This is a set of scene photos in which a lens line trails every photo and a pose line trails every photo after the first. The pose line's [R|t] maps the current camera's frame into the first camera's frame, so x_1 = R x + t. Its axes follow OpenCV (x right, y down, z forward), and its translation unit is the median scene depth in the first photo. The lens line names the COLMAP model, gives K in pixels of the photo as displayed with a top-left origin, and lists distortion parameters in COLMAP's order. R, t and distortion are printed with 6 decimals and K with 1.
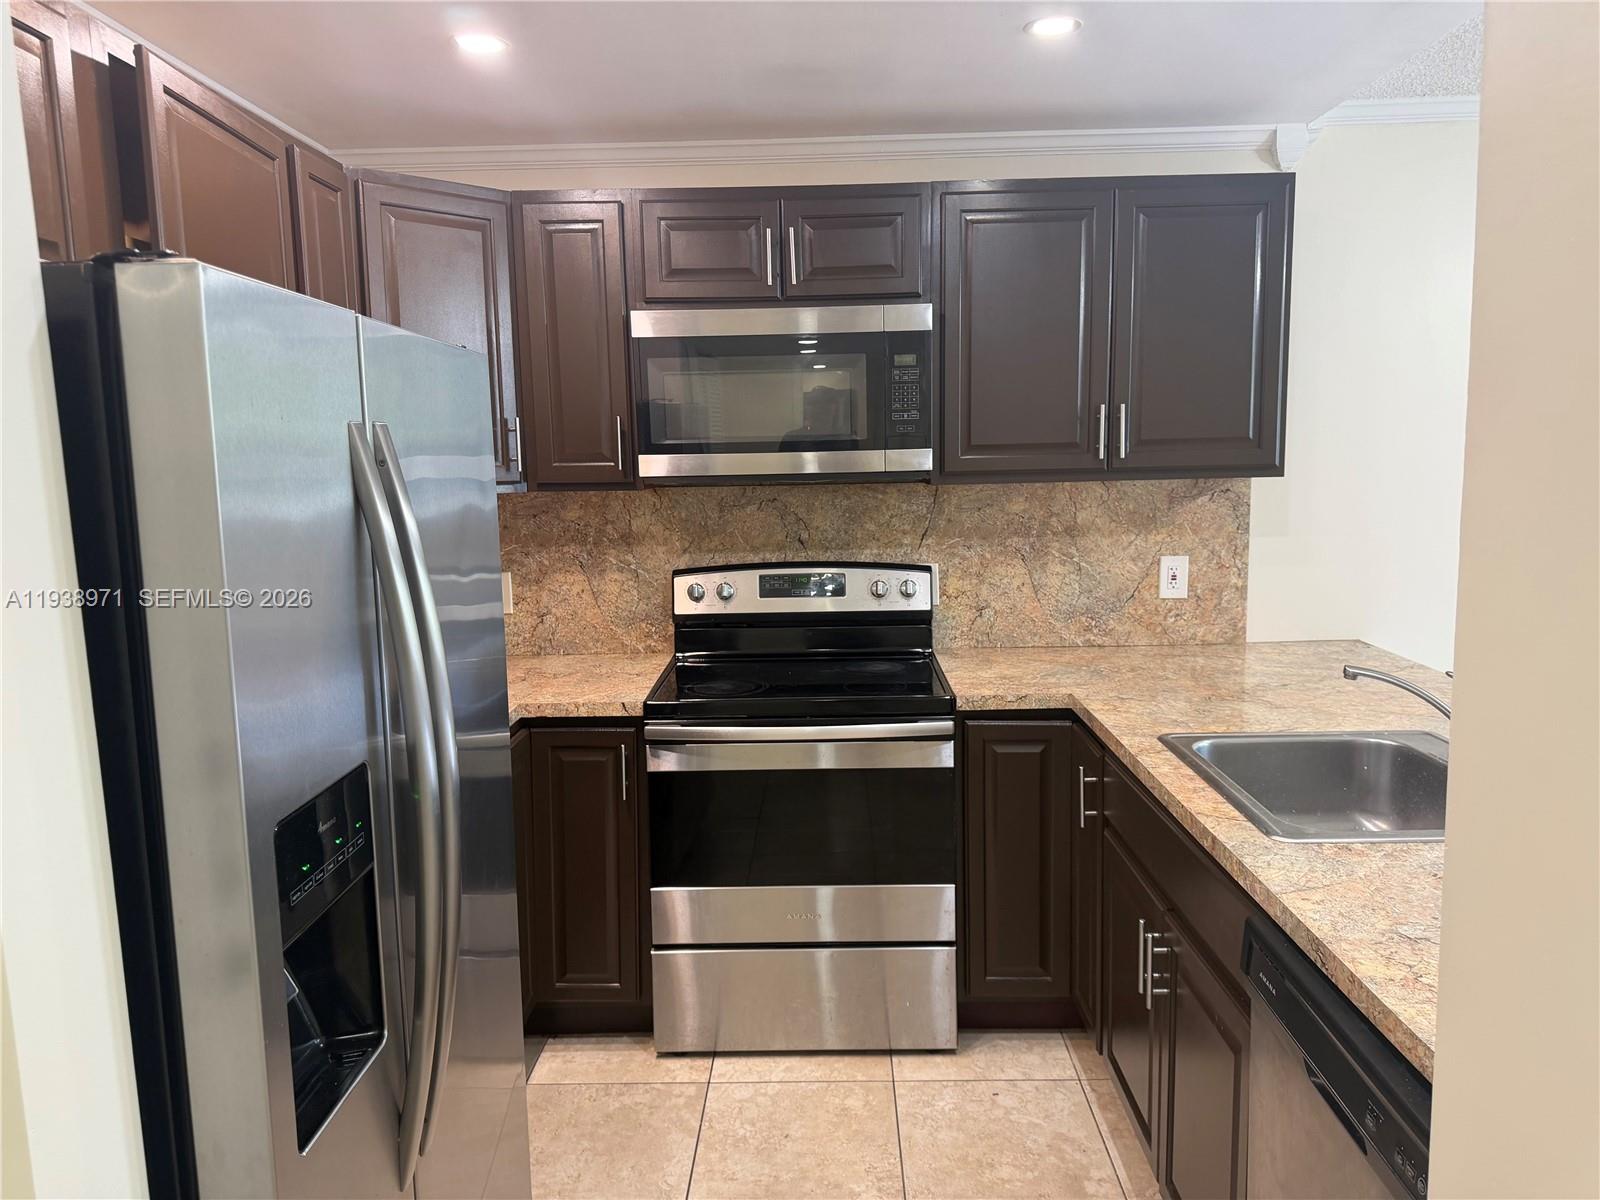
lens RADIAL K [[1148.3, 0, 800.0], [0, 1148.3, 600.0], [0, 0, 1]] dist [0.164936, -0.003758]
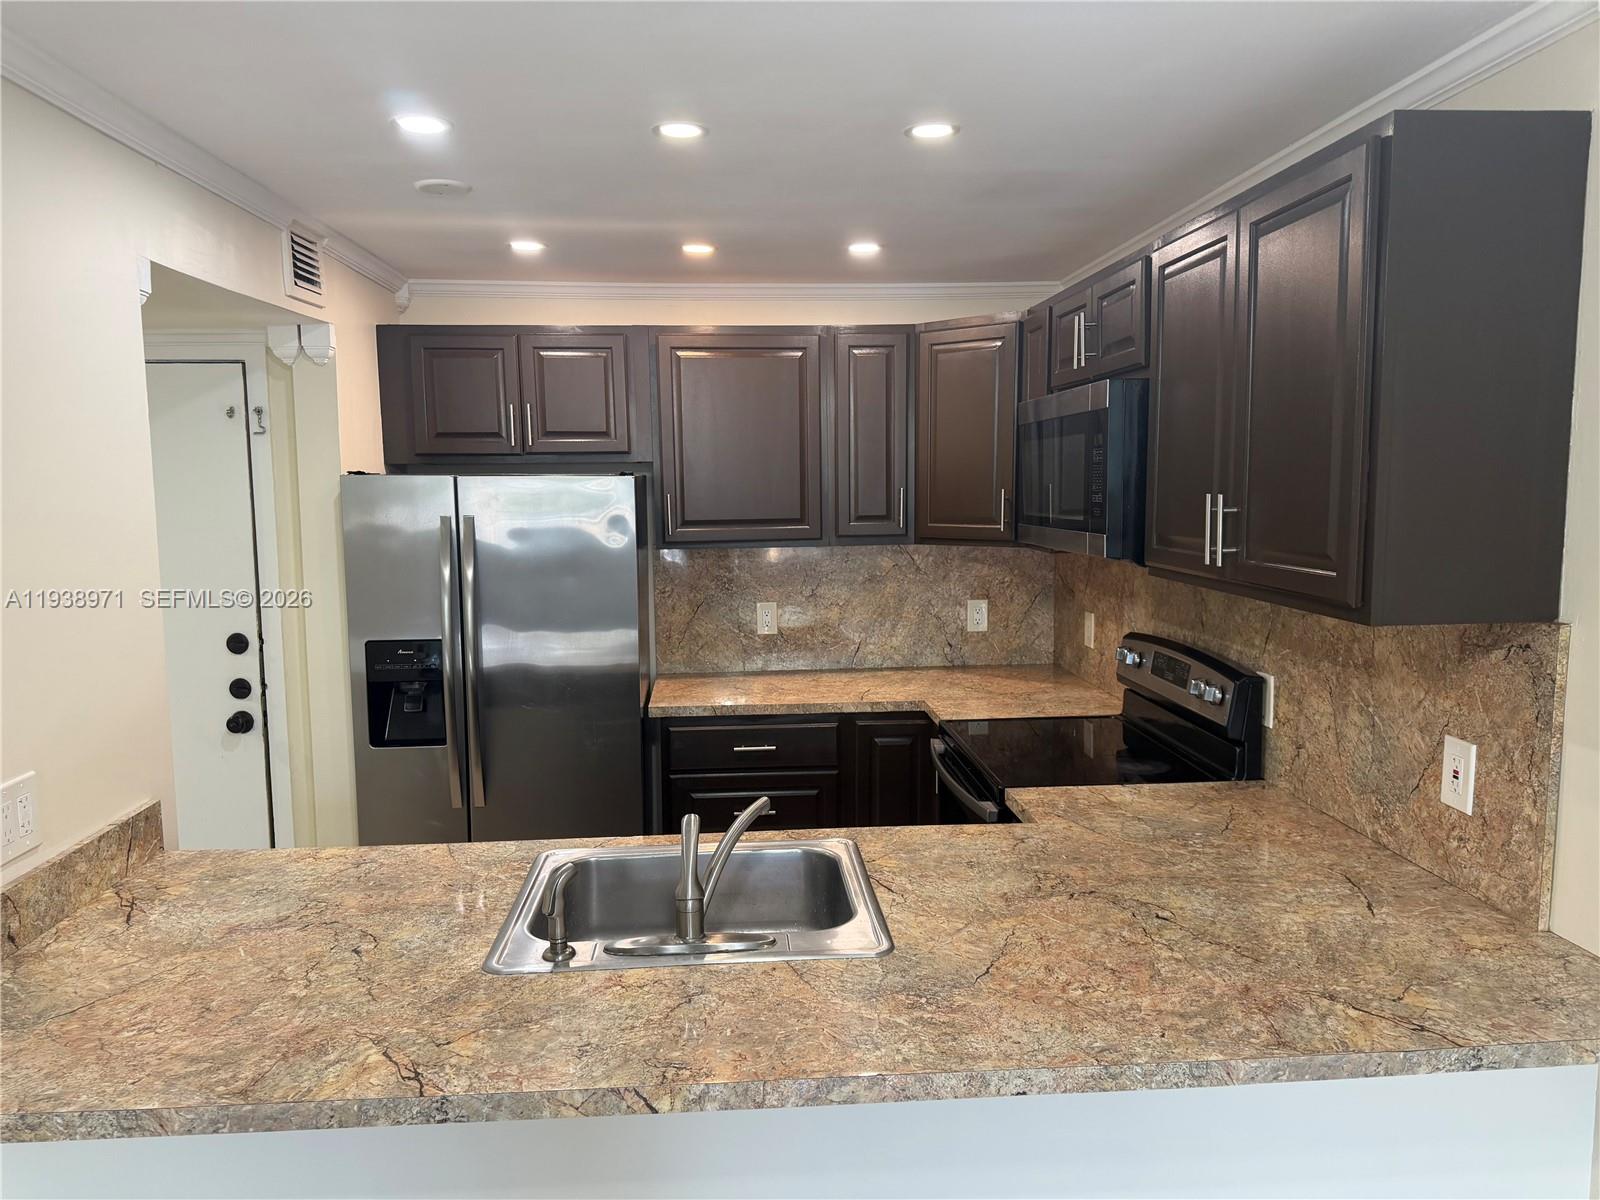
lens RADIAL K [[1148.3, 0, 800.0], [0, 1148.3, 600.0], [0, 0, 1]] dist [0.164936, -0.003758]
pose [[0.093223, 0.125861, -0.987658, 0.891996], [-0.114855, 0.986715, 0.114900, -0.140722], [0.988998, 0.102726, 0.106440, 0.586981]]
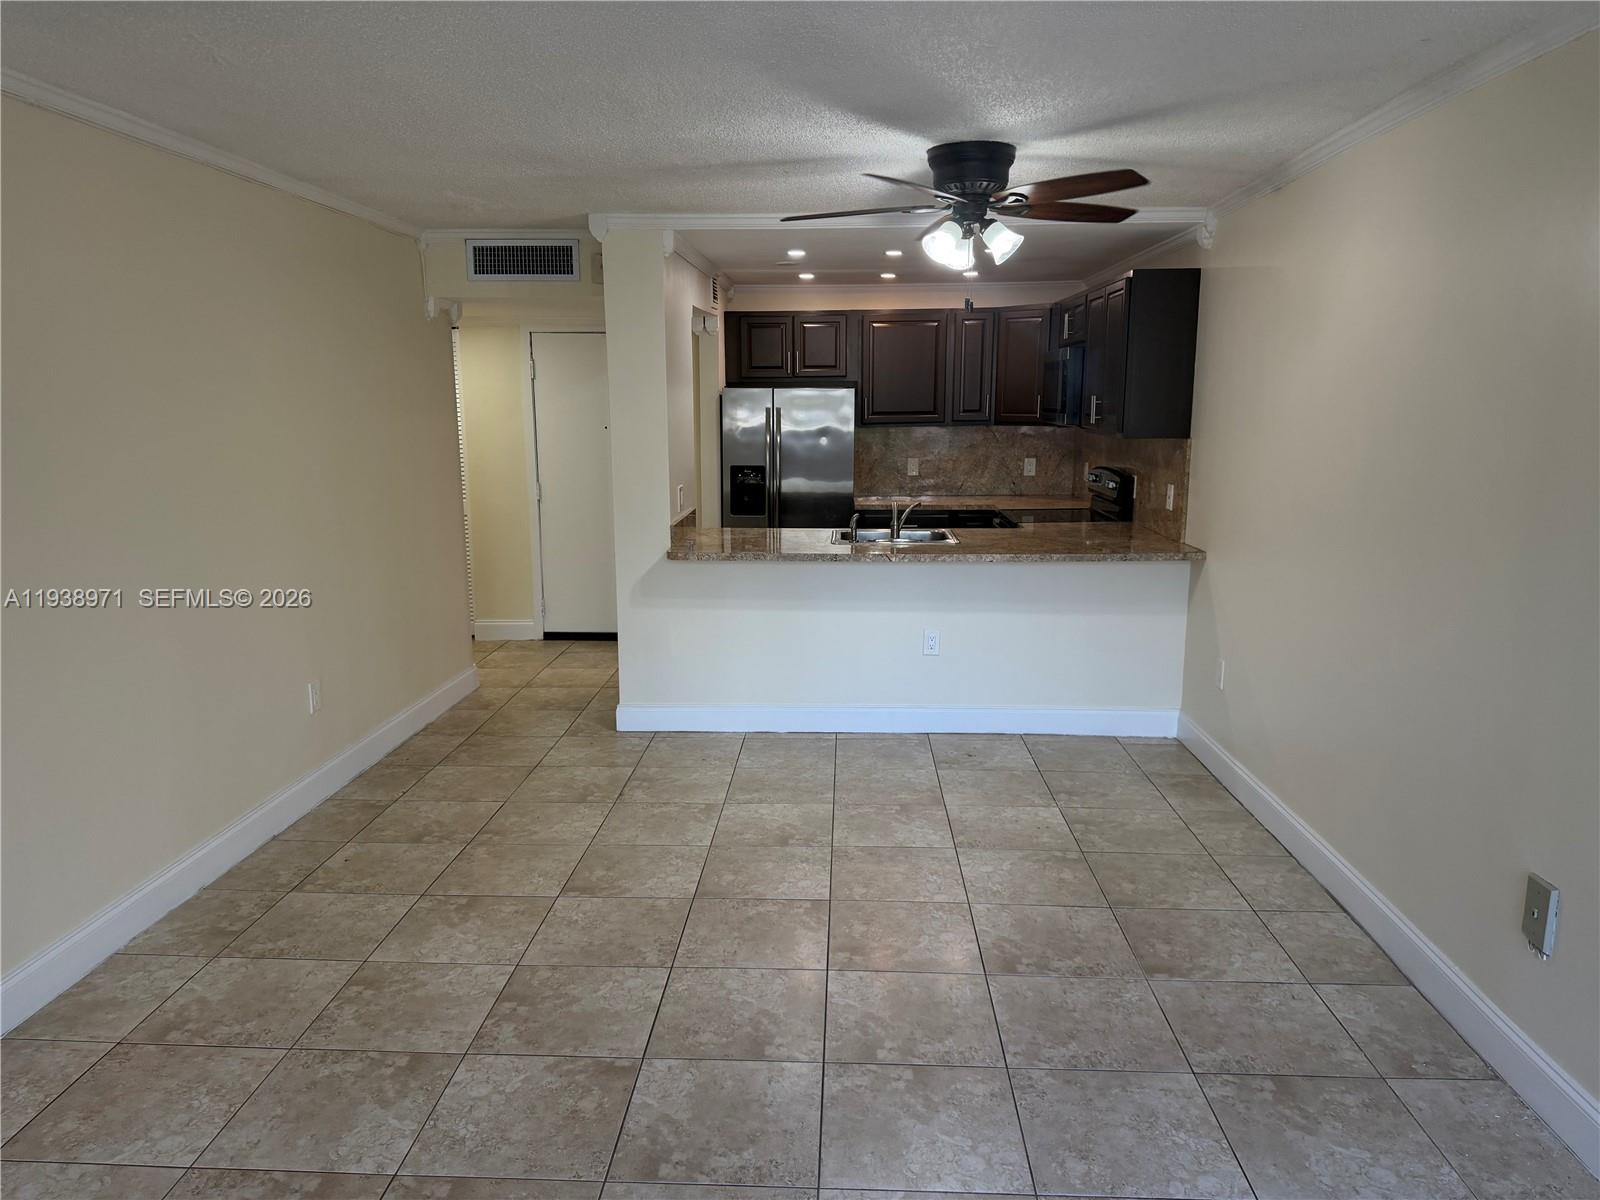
lens RADIAL K [[1148.3, 0, 800.0], [0, 1148.3, 600.0], [0, 0, 1]] dist [0.164936, -0.003758]
pose [[-0.017741, 0.198450, -0.979950, 2.018378], [-0.121080, 0.972465, 0.199127, -0.147550], [0.992484, 0.122185, 0.006776, 0.474333]]
